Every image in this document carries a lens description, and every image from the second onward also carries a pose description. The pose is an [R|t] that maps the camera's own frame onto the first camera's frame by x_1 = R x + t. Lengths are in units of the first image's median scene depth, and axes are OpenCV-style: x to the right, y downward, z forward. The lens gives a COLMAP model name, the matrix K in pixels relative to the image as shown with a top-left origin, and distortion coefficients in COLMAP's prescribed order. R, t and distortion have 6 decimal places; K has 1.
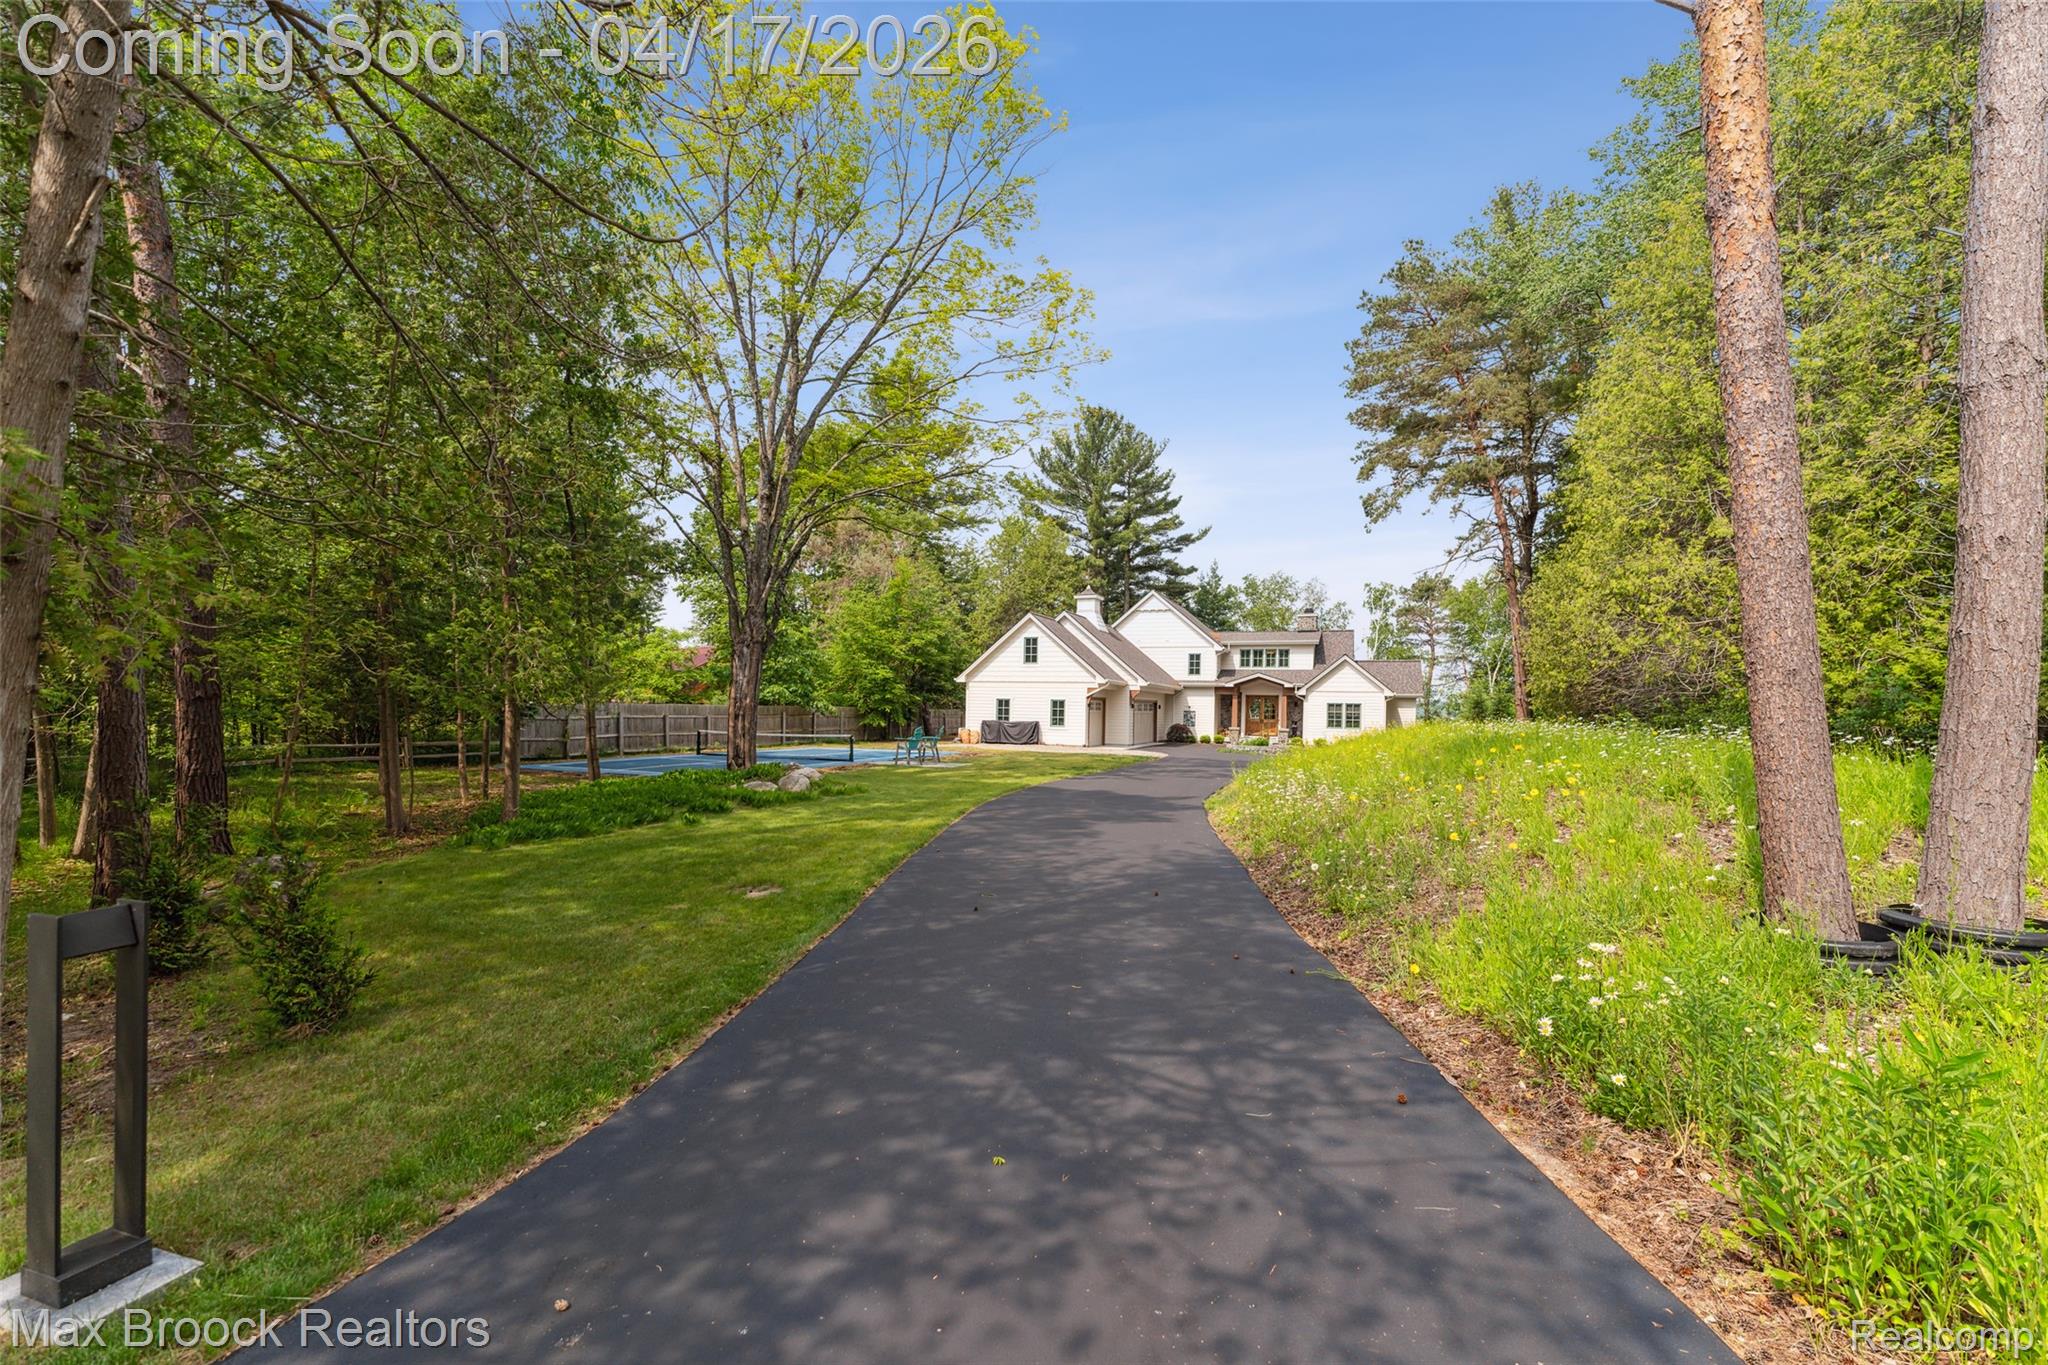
lens RADIAL K [[847.1, 0, 1024.1], [0, 847.1, 696.8], [0, 0, 1]] dist [-0.000544, 0.001313]
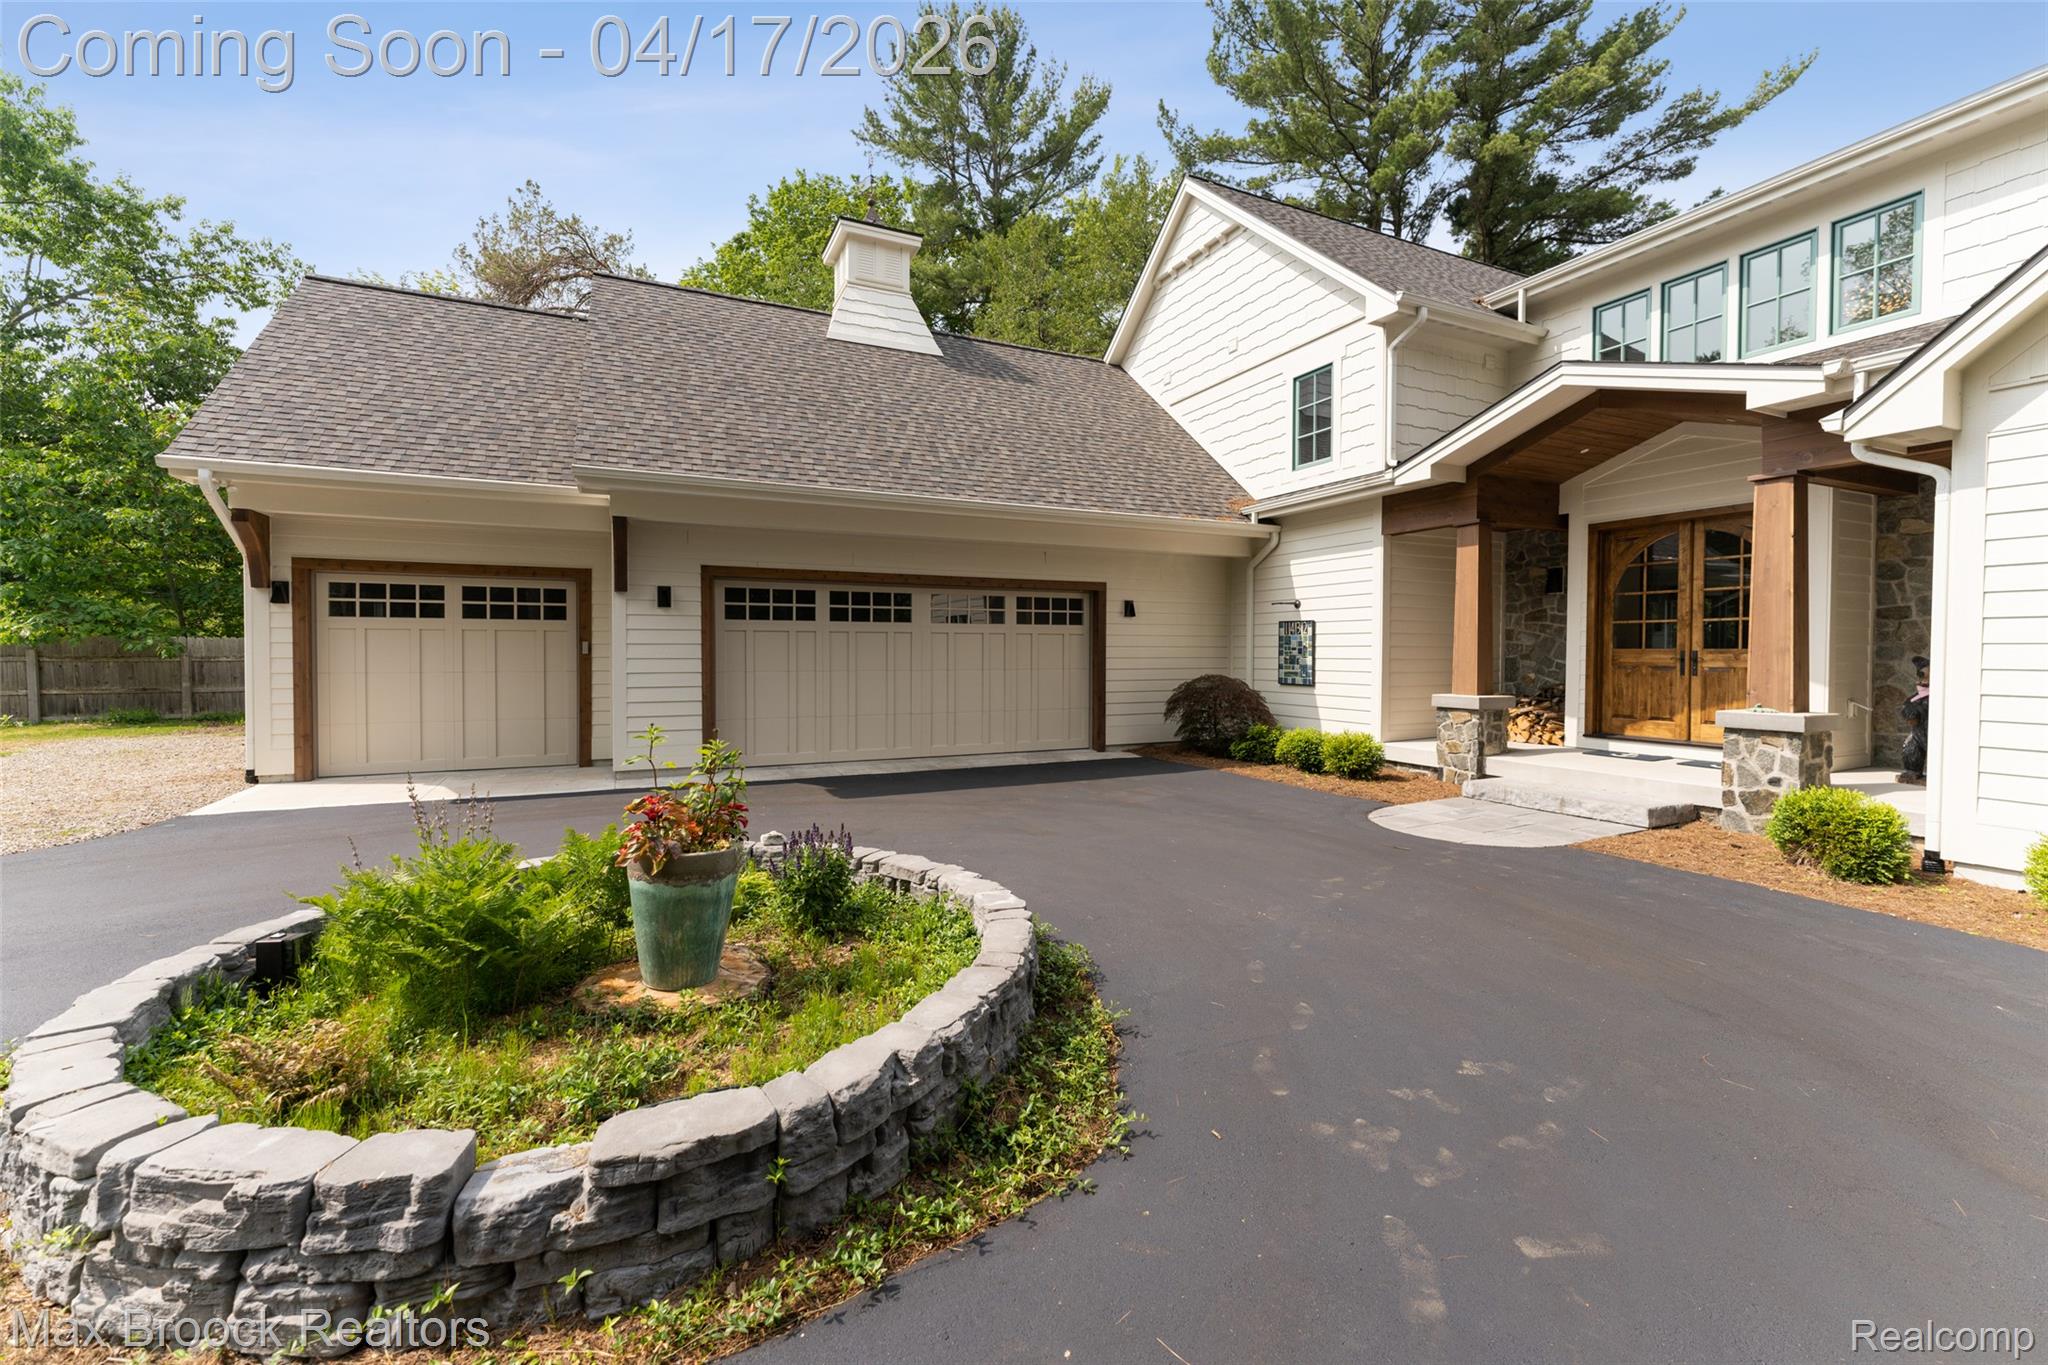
lens RADIAL K [[847.1, 0, 1020.1], [0, 847.1, 655.4], [0, 0, 1]] dist [-0.000544, 0.001313]
pose [[0.731396, -0.015894, -0.681768, 0.300487], [0.020385, 0.999791, -0.001439, 0.024926], [0.681648, -0.012845, 0.731567, 0.783721]]
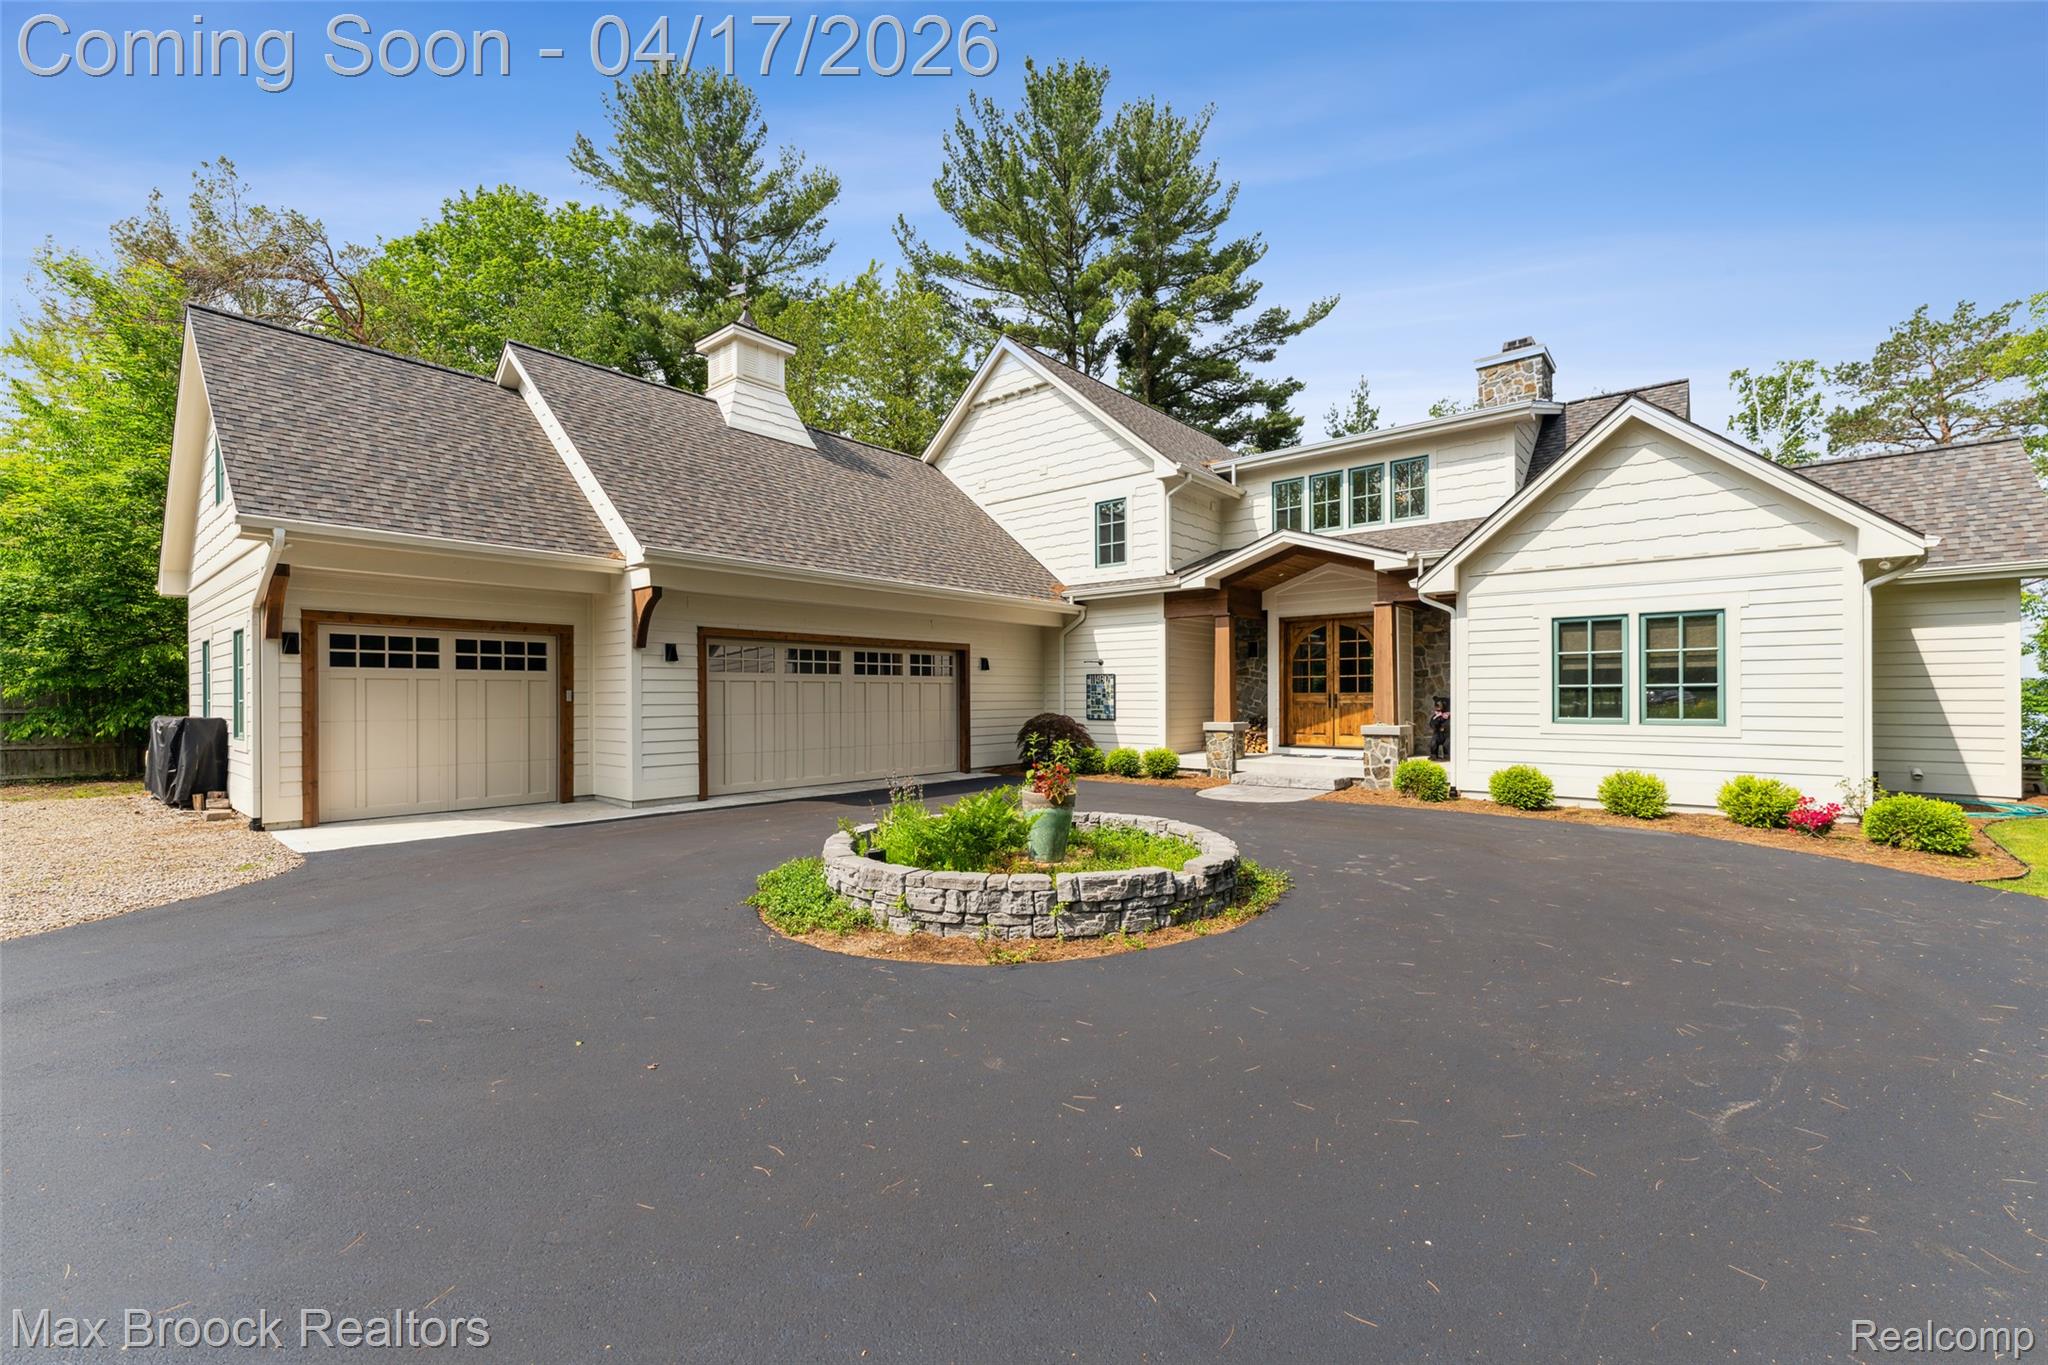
lens RADIAL K [[847.1, 0, 1032.9], [0, 847.1, 681.3], [0, 0, 1]] dist [-0.000544, 0.001313]
pose [[0.950364, -0.030607, -0.309632, 0.274279], [0.027453, 0.999517, -0.014539, 0.023458], [0.309928, 0.005317, 0.950745, 0.683820]]
